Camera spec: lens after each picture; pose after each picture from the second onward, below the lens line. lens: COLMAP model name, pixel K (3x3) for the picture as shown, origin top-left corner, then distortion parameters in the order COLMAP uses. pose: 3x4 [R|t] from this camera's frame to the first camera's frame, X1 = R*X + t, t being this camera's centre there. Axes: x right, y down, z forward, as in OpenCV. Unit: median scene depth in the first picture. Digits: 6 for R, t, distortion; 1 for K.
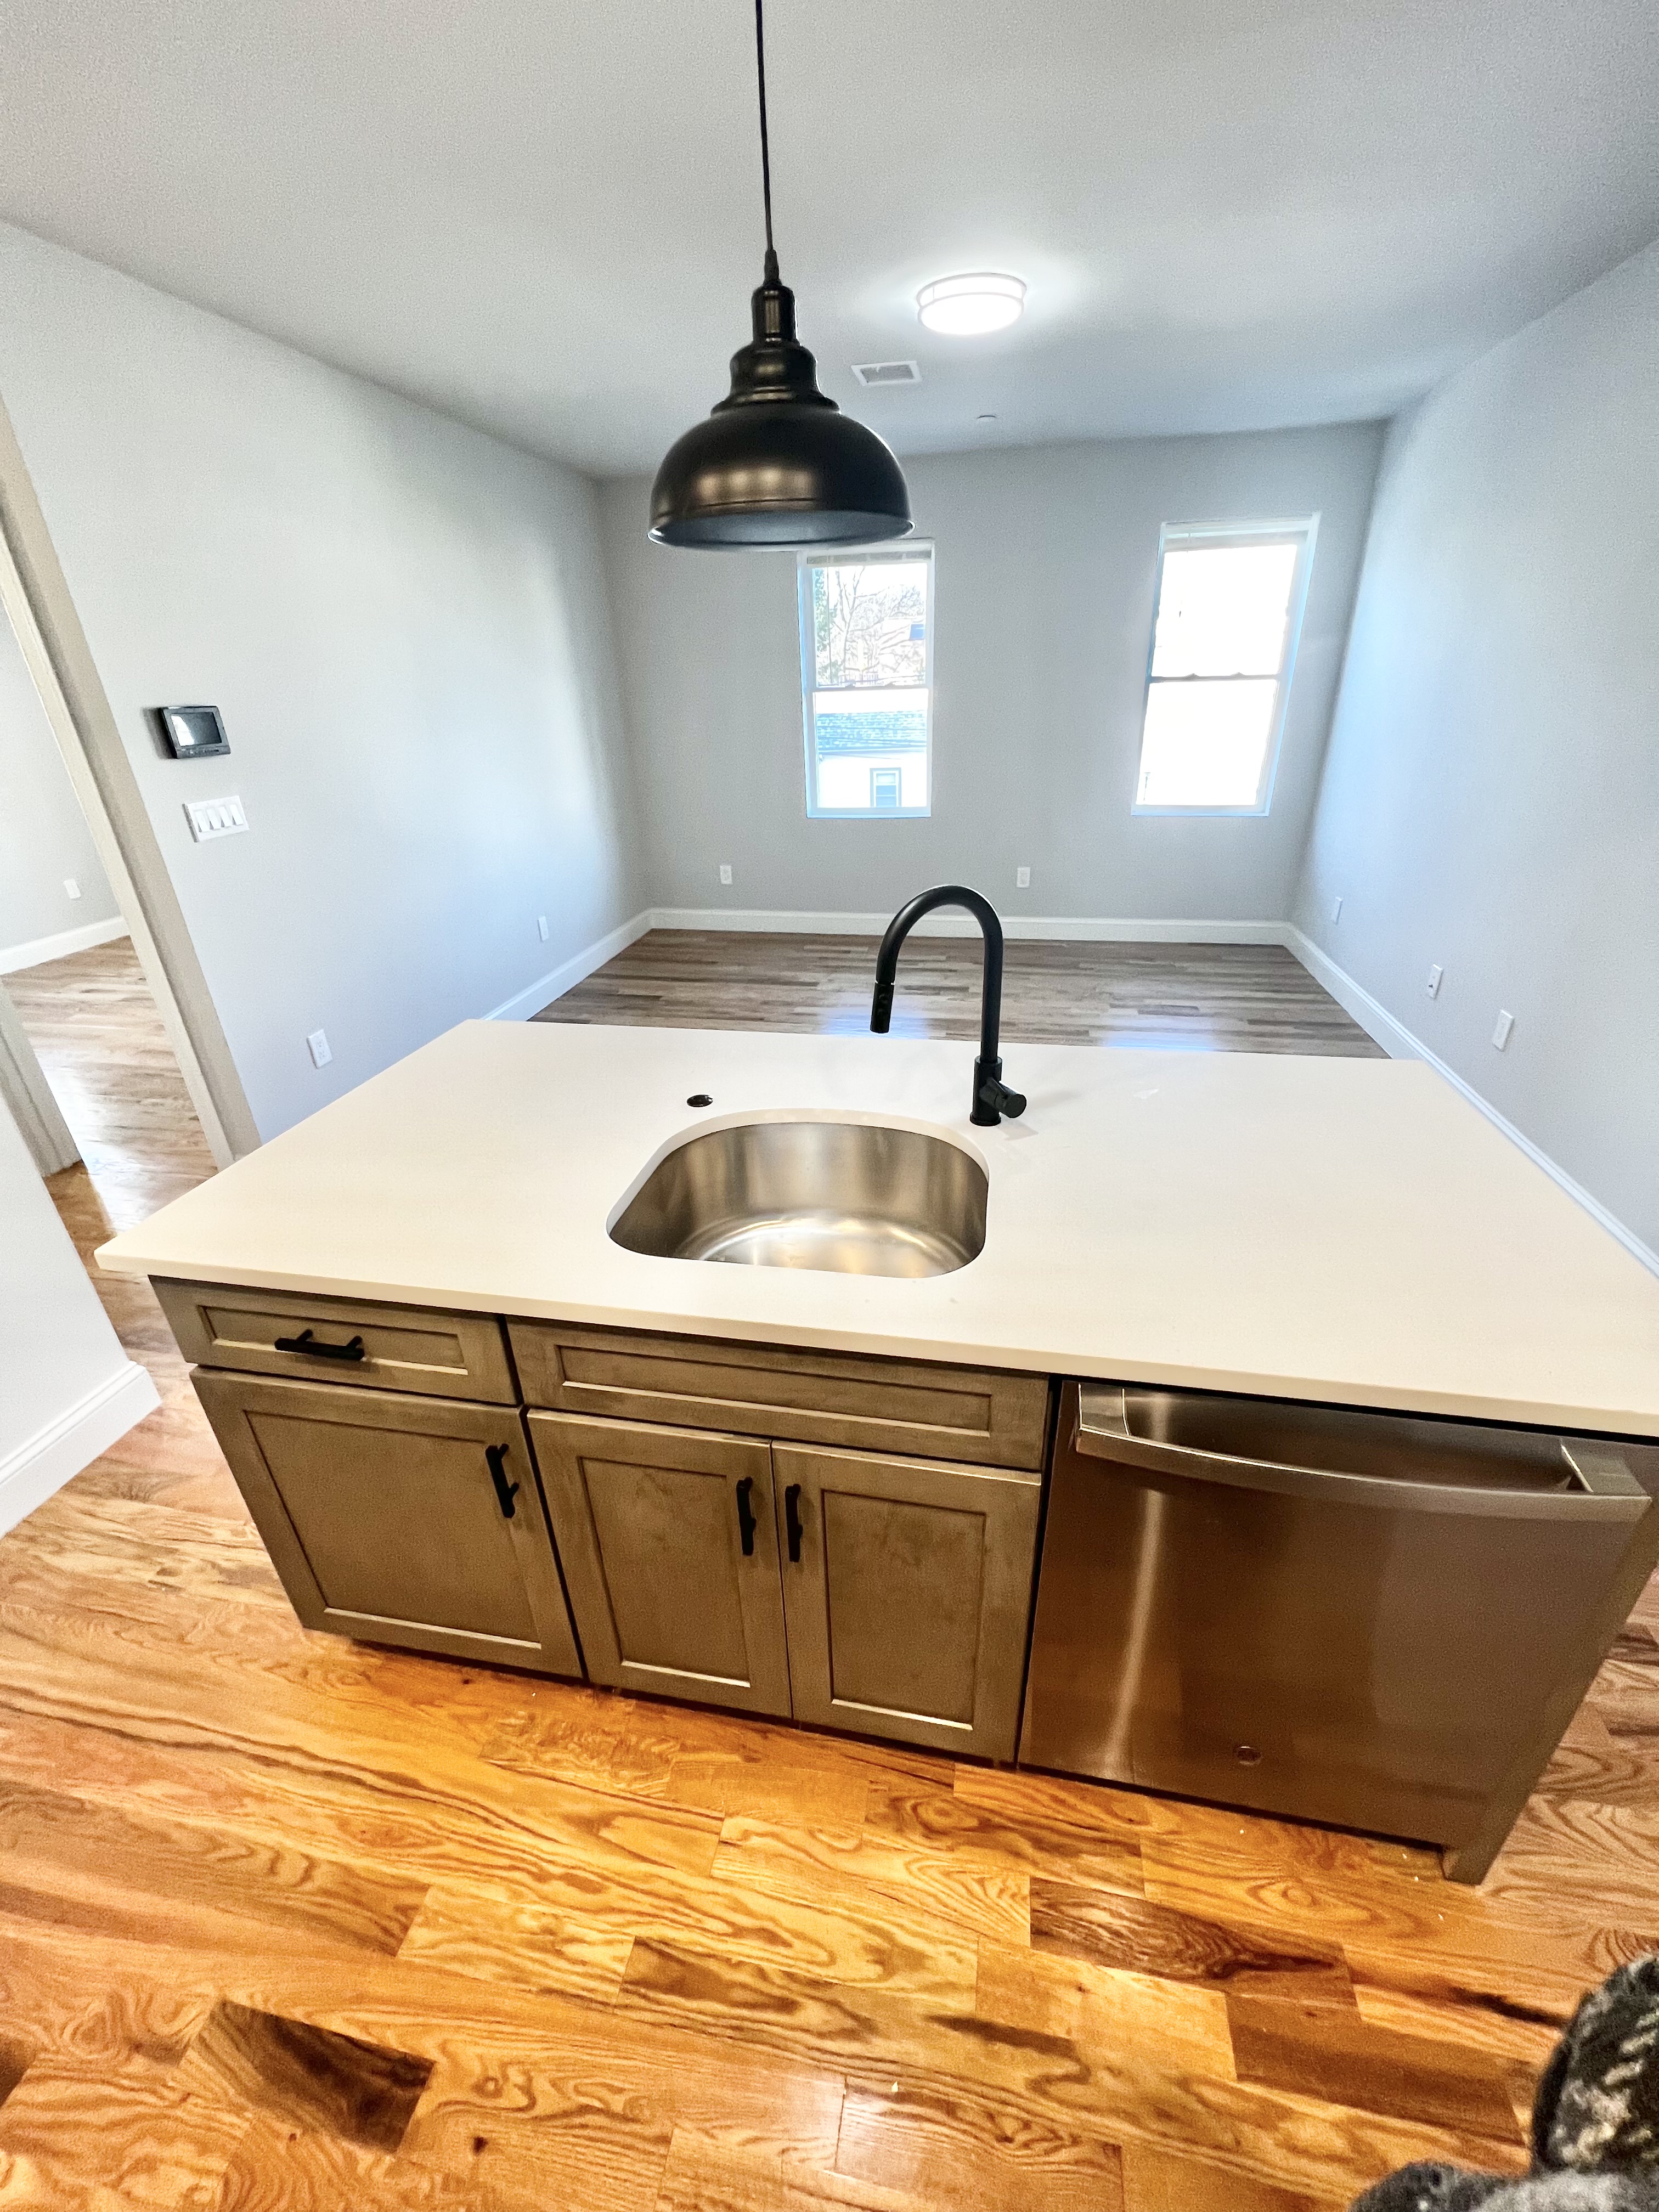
lens RADIAL K [[888.6, 0, 825.3], [0, 888.6, 1106.2], [0, 0, 1]] dist [0.002398, 0.000122]
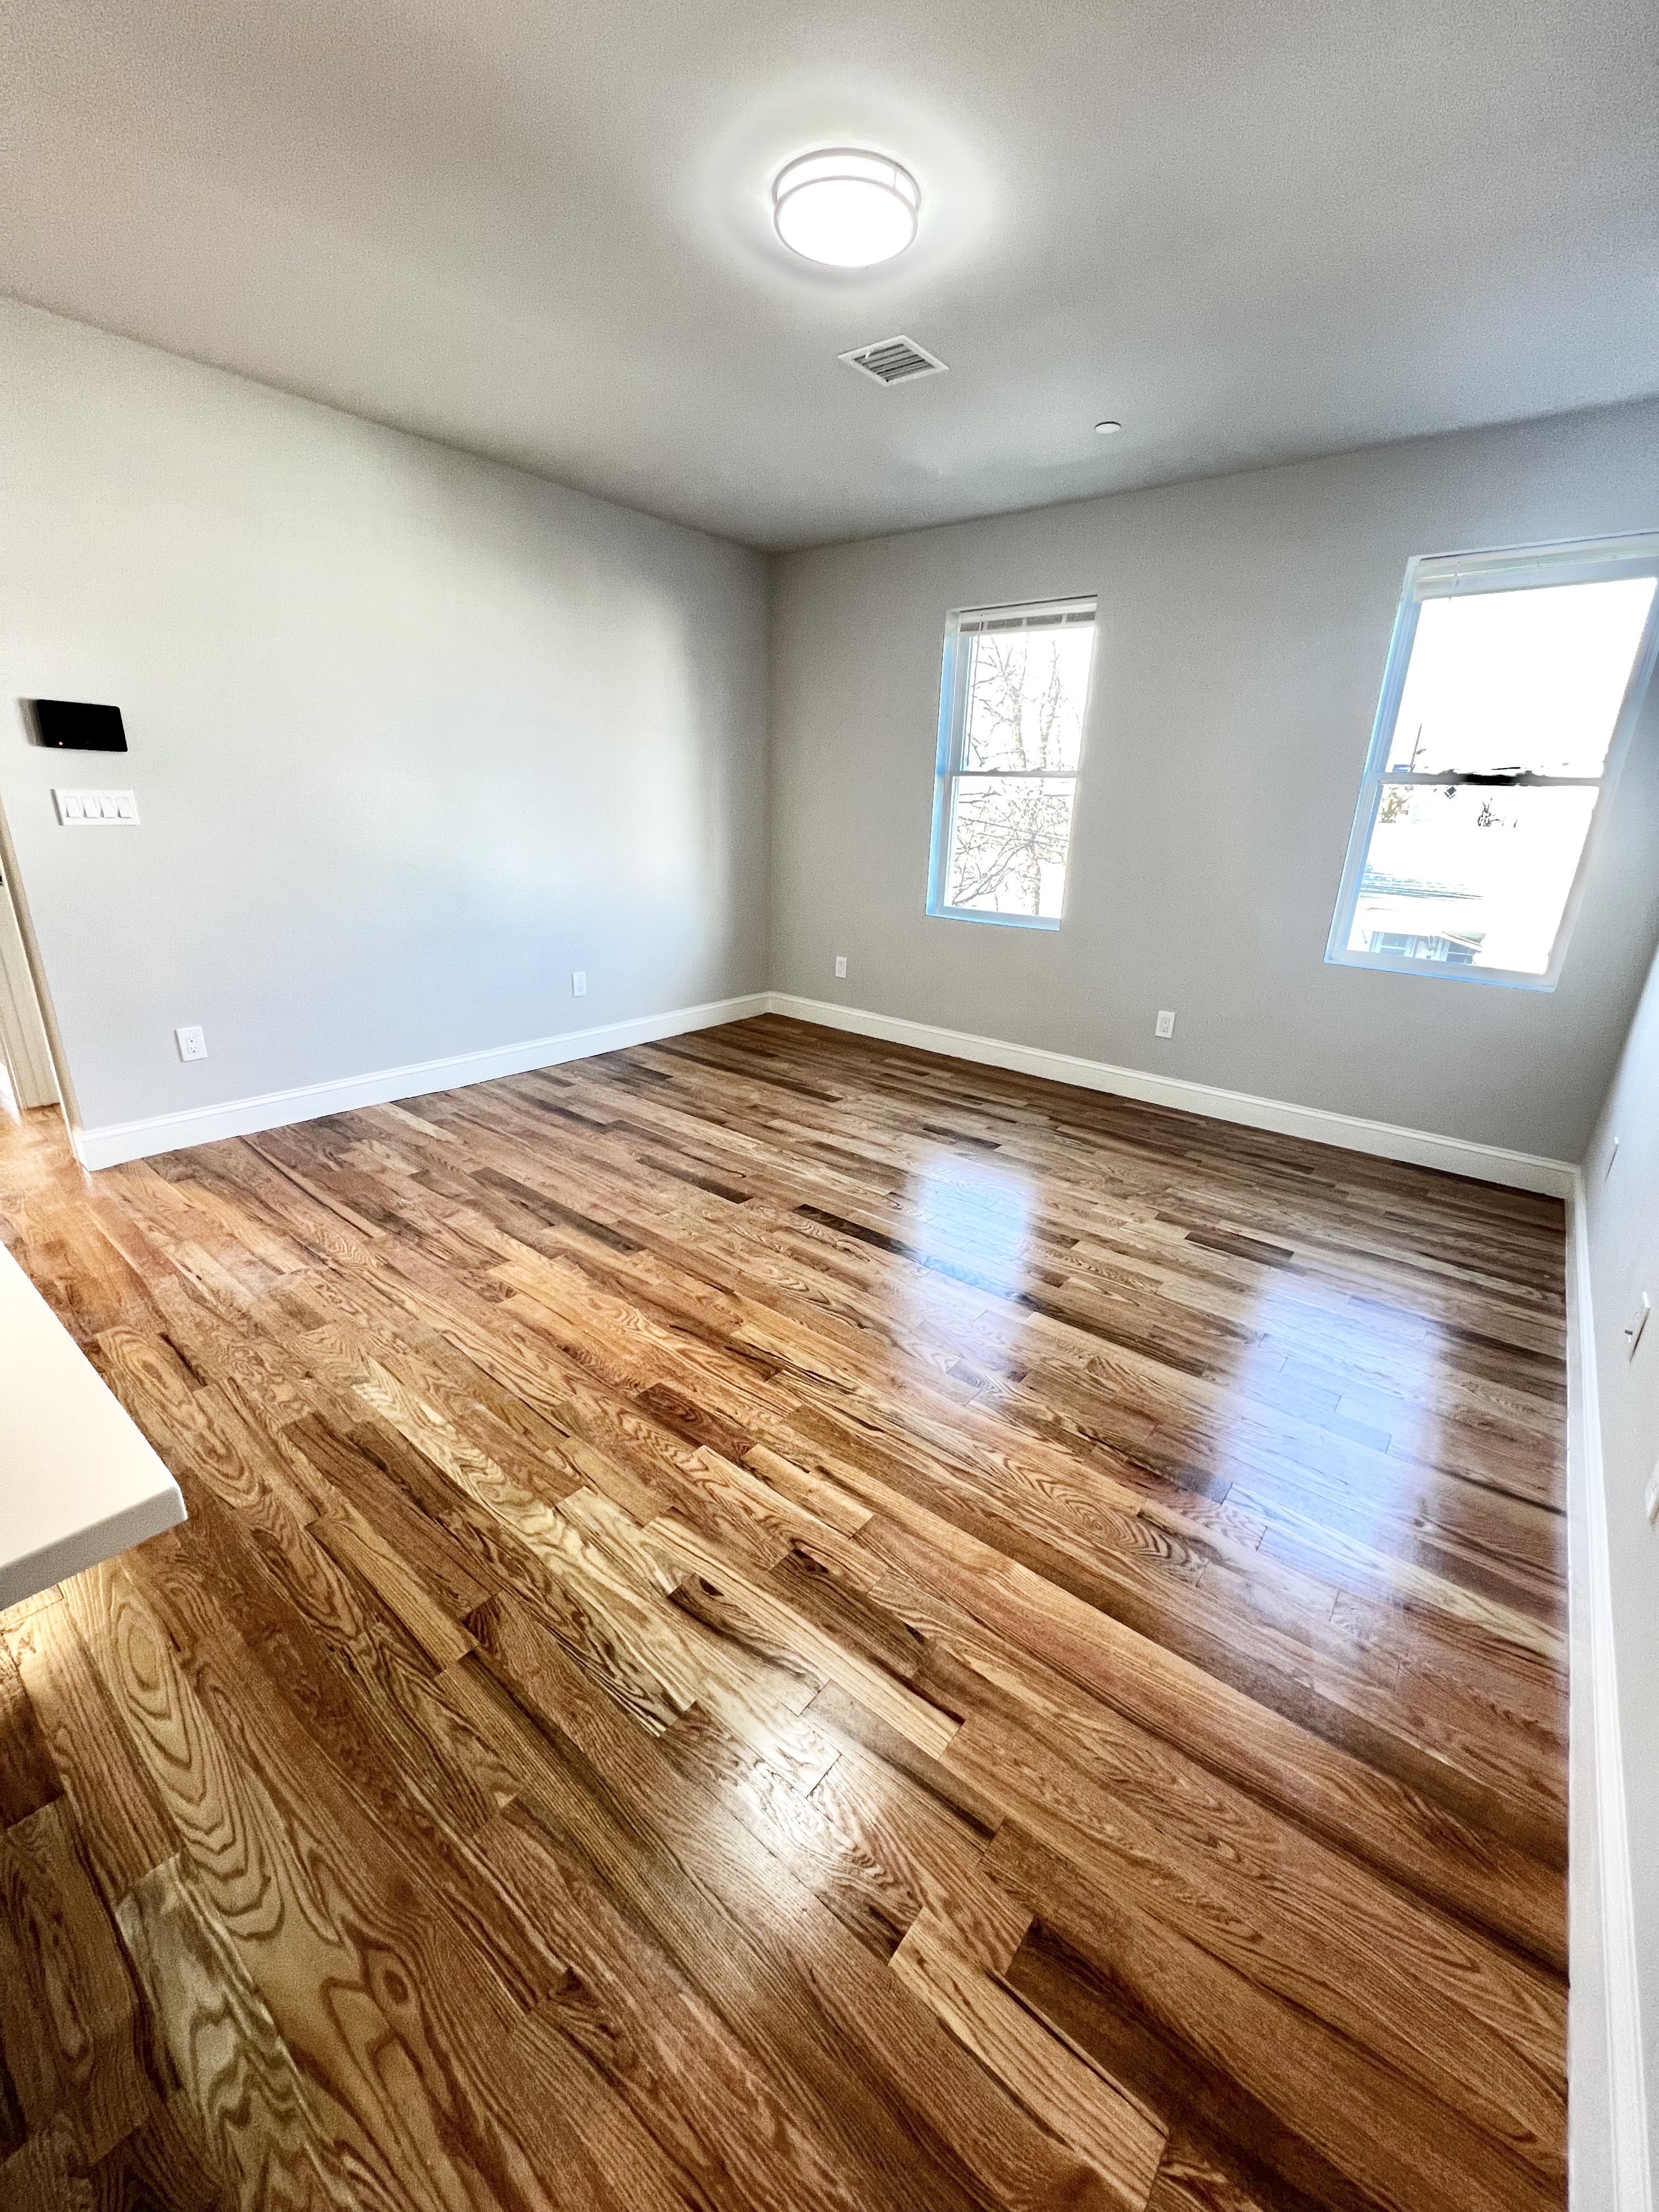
lens RADIAL K [[888.6, 0, 828.5], [0, 888.6, 1099.6], [0, 0, 1]] dist [0.002398, 0.000122]
pose [[0.880856, 0.206116, -0.426157, 0.338027], [-0.259062, 0.963354, -0.069536, -0.079141], [0.396207, 0.171652, 0.901973, 0.251837]]
